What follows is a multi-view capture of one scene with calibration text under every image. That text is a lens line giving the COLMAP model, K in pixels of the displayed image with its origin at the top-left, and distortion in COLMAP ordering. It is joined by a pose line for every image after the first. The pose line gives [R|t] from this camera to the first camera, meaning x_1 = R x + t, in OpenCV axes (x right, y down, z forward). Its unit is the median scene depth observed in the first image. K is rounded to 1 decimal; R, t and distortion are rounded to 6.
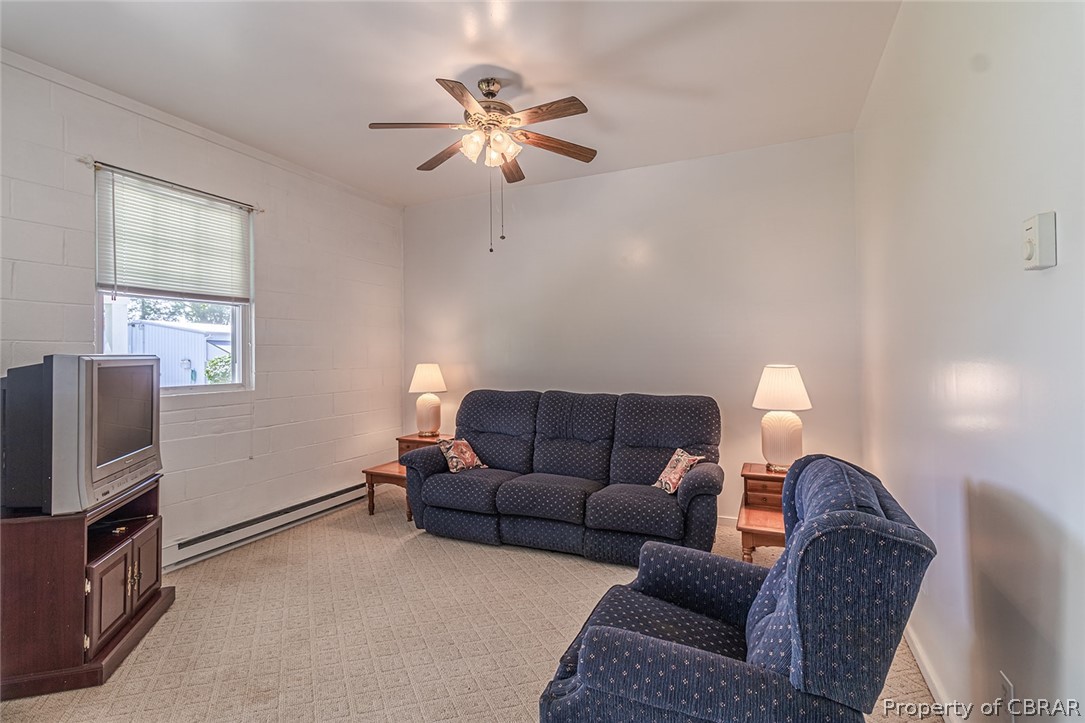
lens RADIAL K [[505.4, 0, 540.7], [0, 505.4, 358.9], [0, 0, 1]] dist [0.000324, 0.001386]
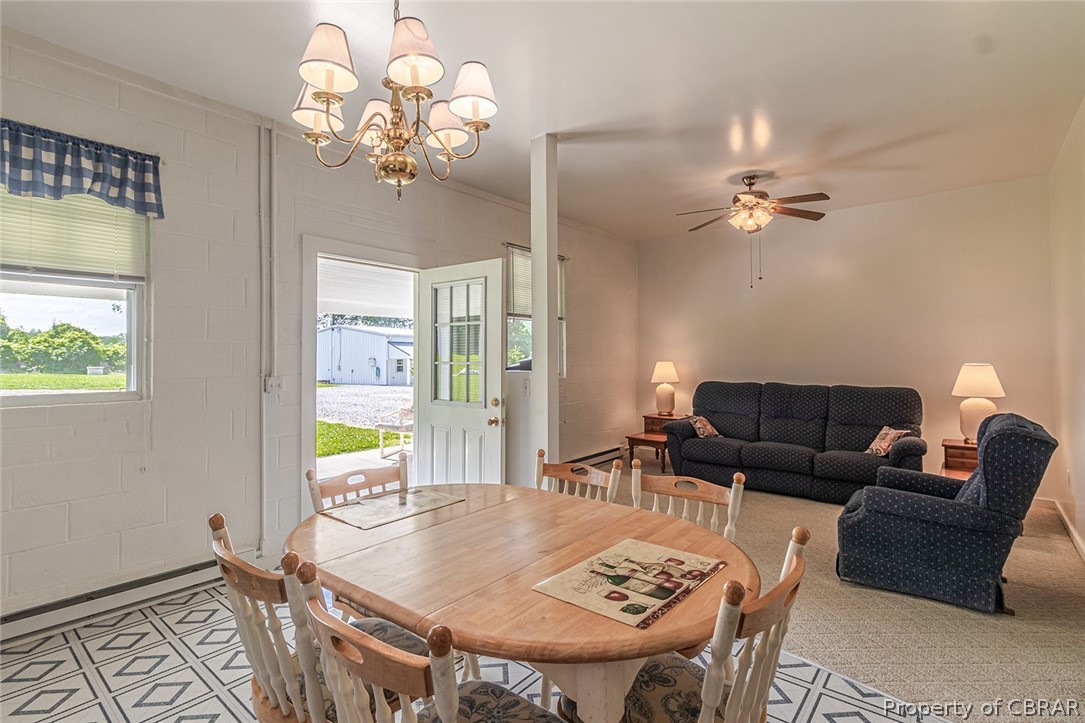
lens RADIAL K [[505.4, 0, 544.3], [0, 505.4, 356.4], [0, 0, 1]] dist [0.000324, 0.001386]
pose [[0.964176, 0.003850, -0.265236, -0.248847], [-0.005247, 0.999976, -0.004561, 0.005631], [0.265212, 0.005789, 0.964173, -0.539015]]
